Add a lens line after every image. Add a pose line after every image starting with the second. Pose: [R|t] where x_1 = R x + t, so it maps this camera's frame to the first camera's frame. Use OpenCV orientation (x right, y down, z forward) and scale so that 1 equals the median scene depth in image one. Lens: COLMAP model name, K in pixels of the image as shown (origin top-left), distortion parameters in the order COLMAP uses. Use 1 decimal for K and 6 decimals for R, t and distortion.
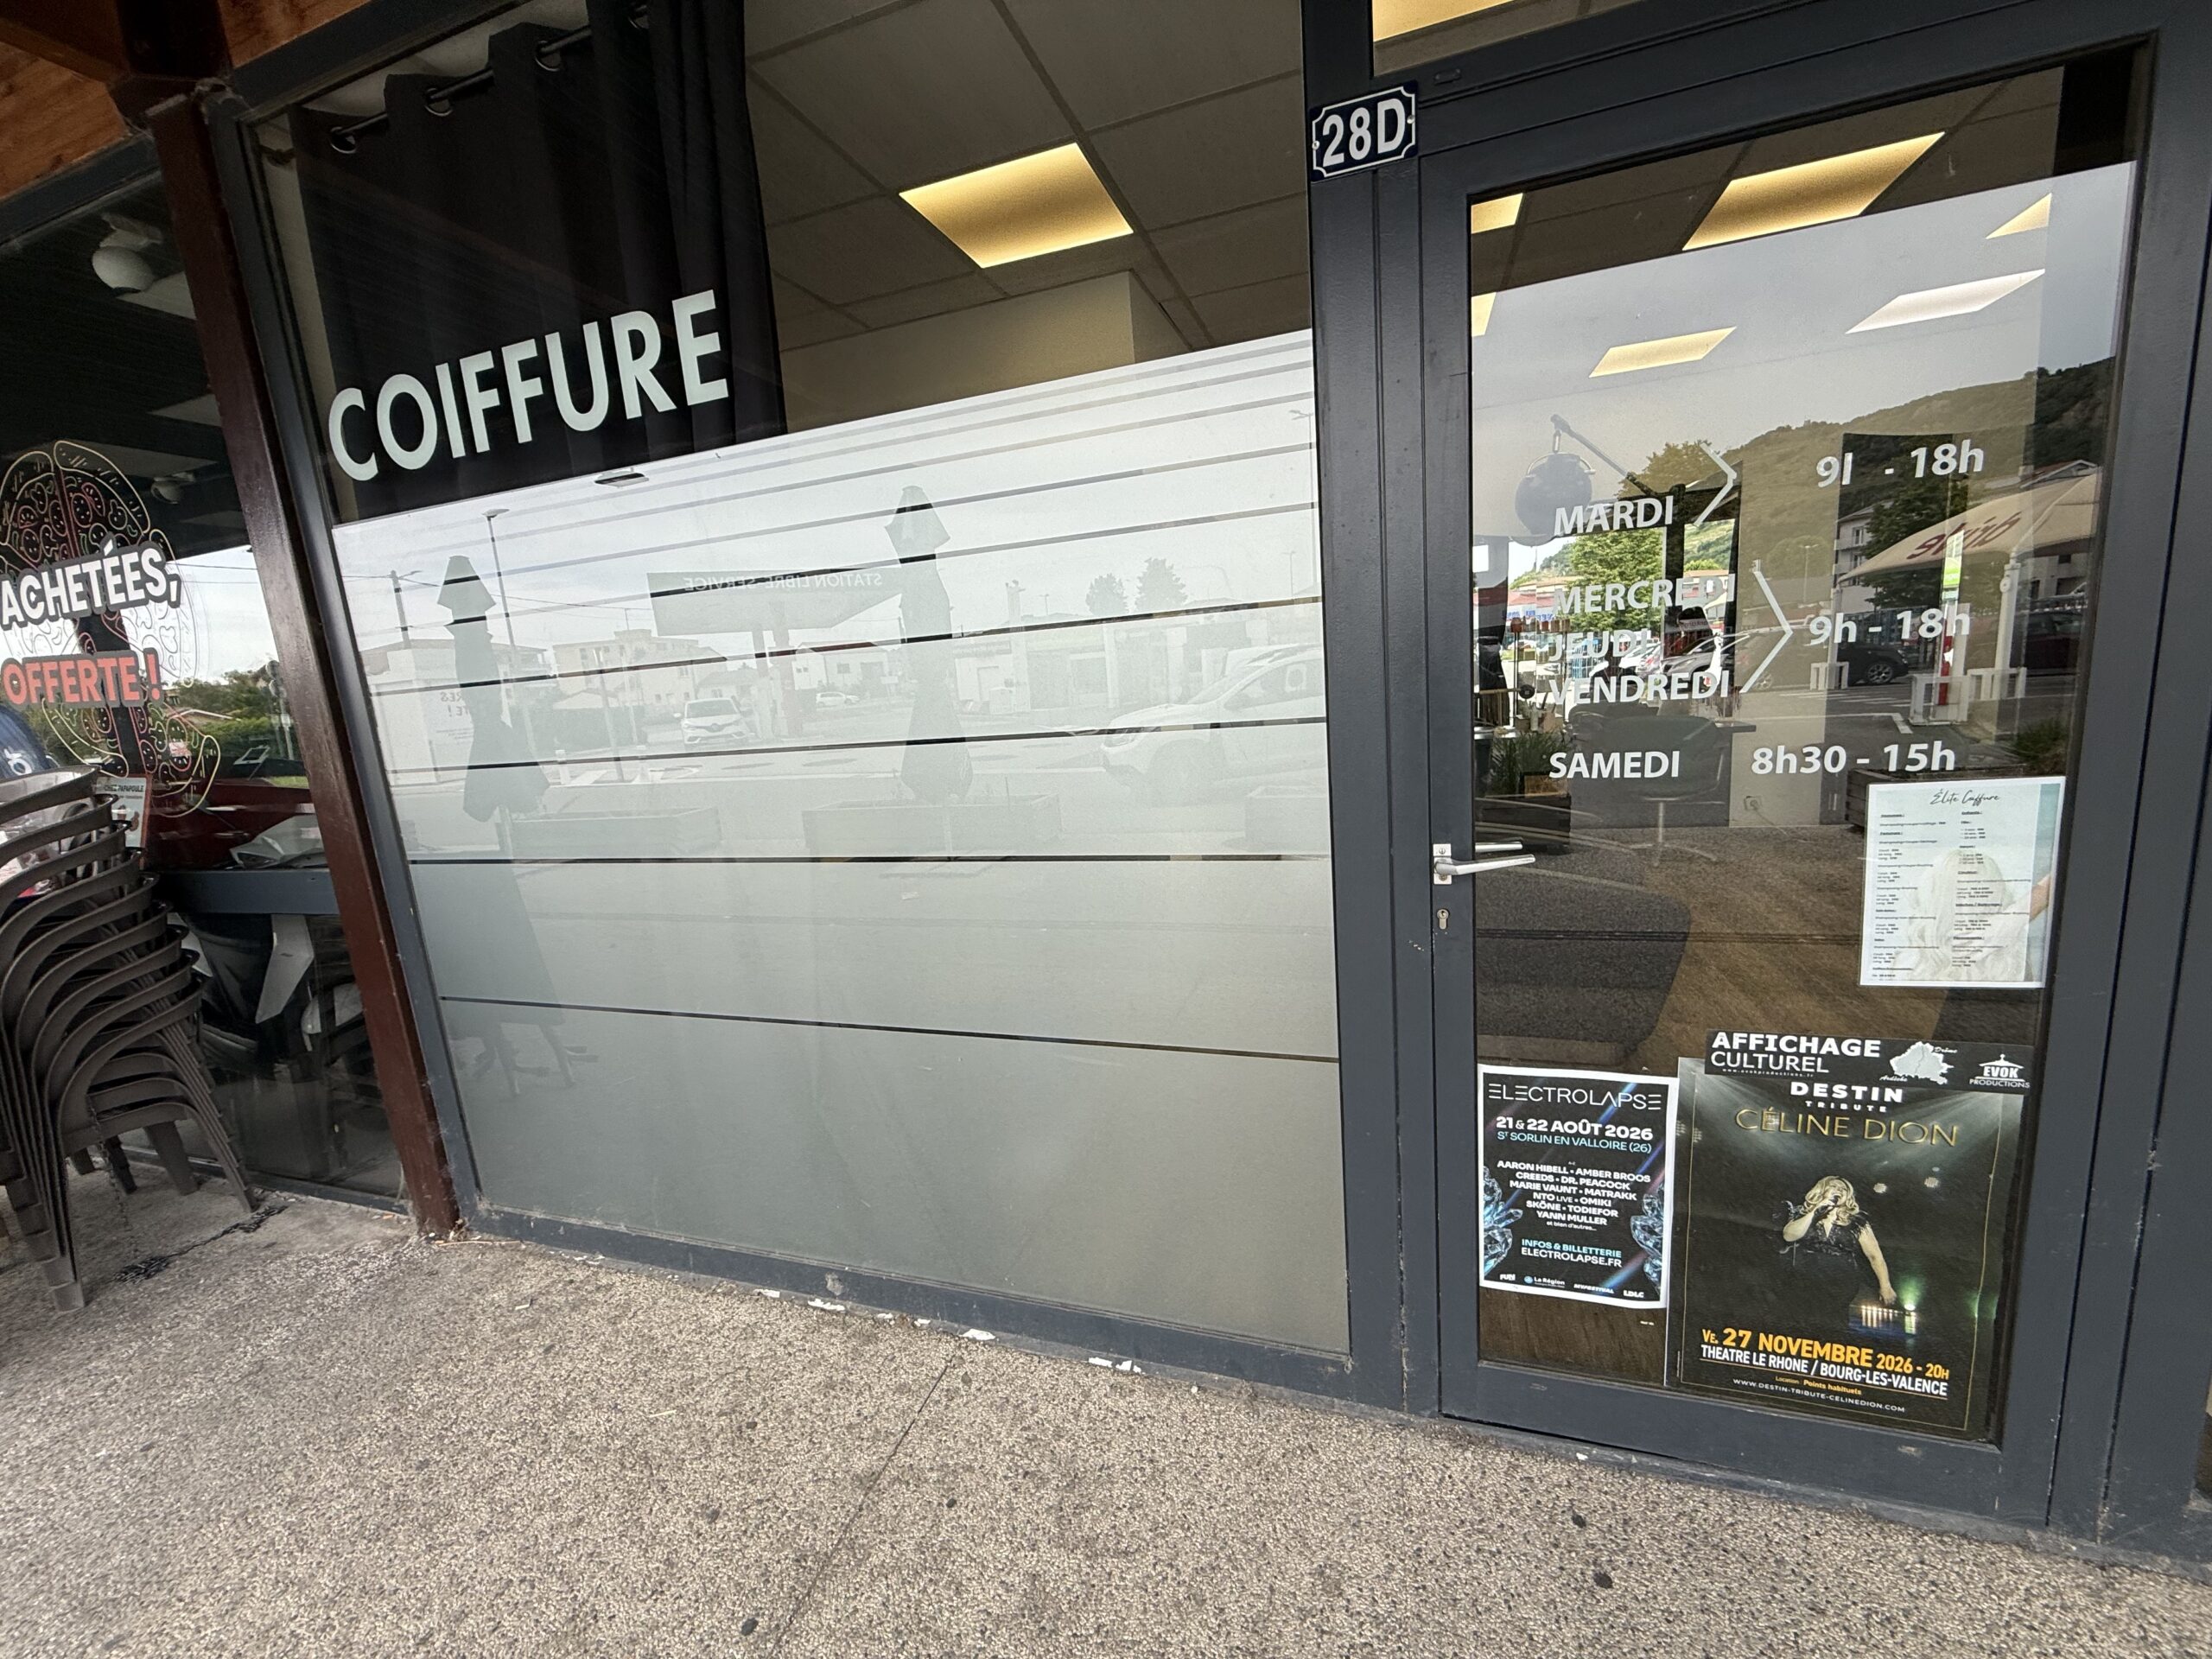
lens RADIAL K [[880.0, 0, 1094.6], [0, 880.0, 825.8], [0, 0, 1]] dist [-0.001486, 0.000849]
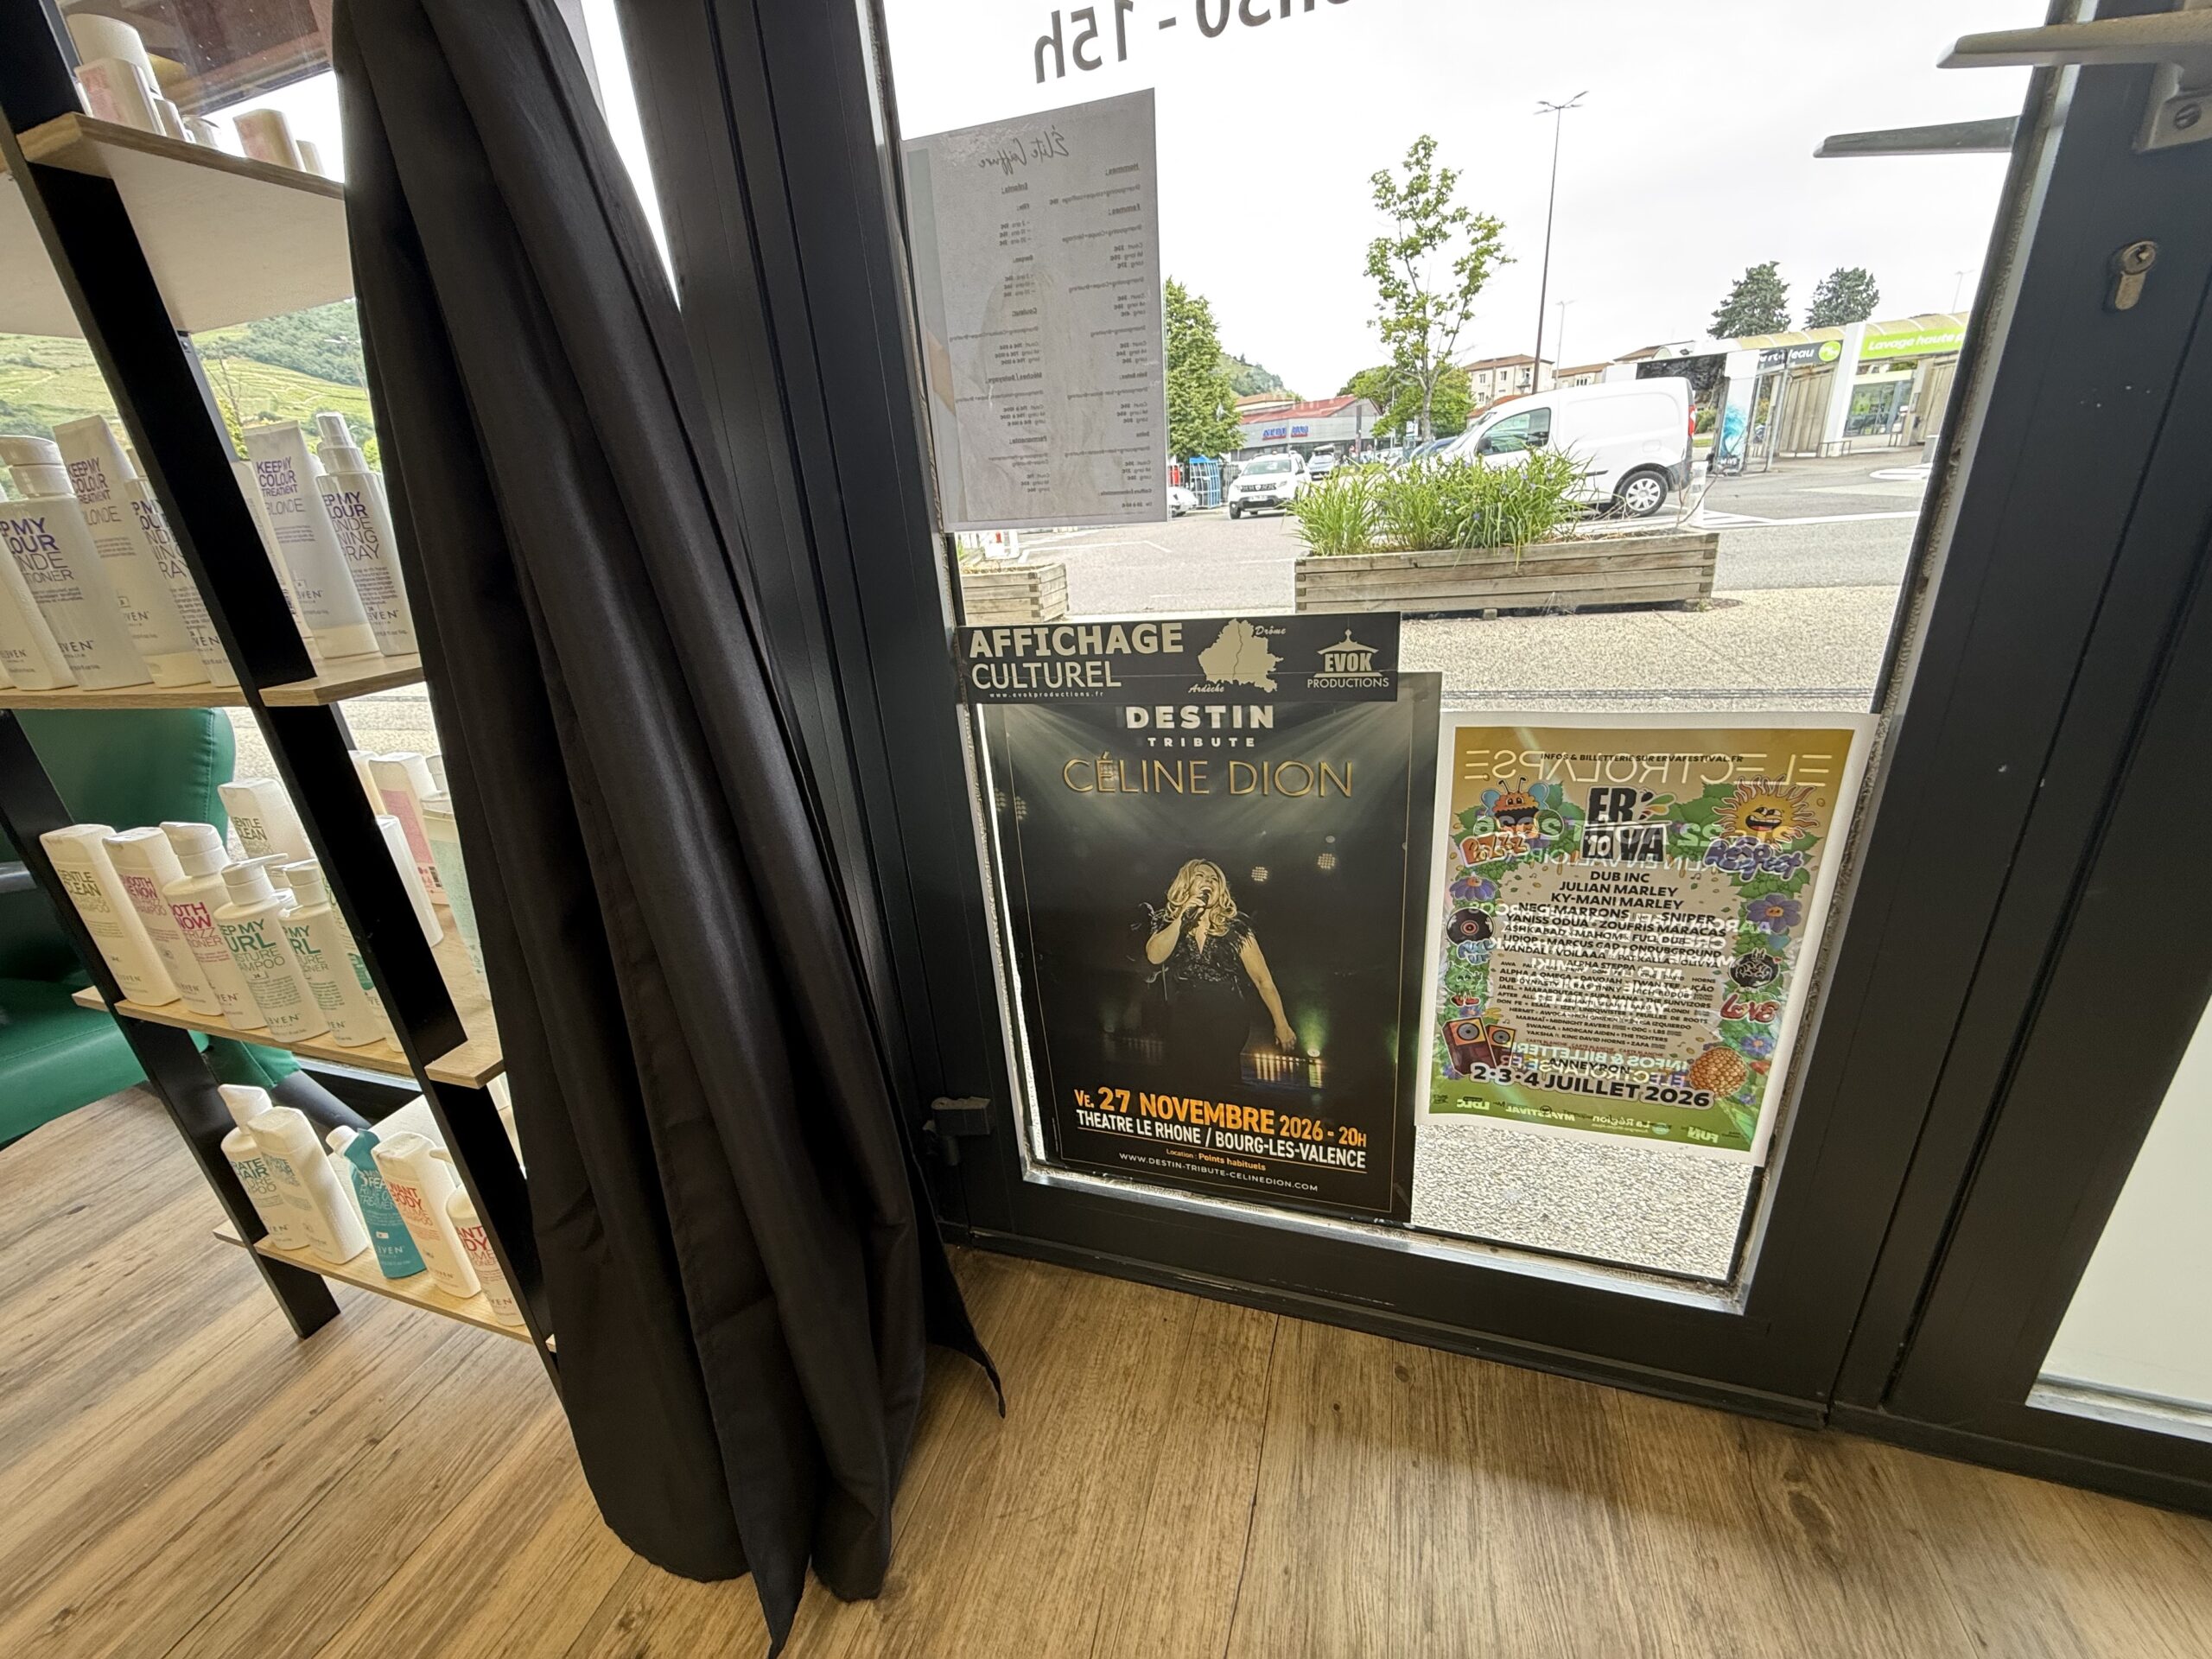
lens RADIAL K [[880.0, 0, 1099.9], [0, 880.0, 820.3], [0, 0, 1]] dist [-0.001486, 0.000849]
pose [[0.999853, -0.006574, 0.015837, 0.802838], [0.003712, 0.984661, 0.174438, 0.263630], [-0.016741, -0.174354, 0.984541, 0.378907]]
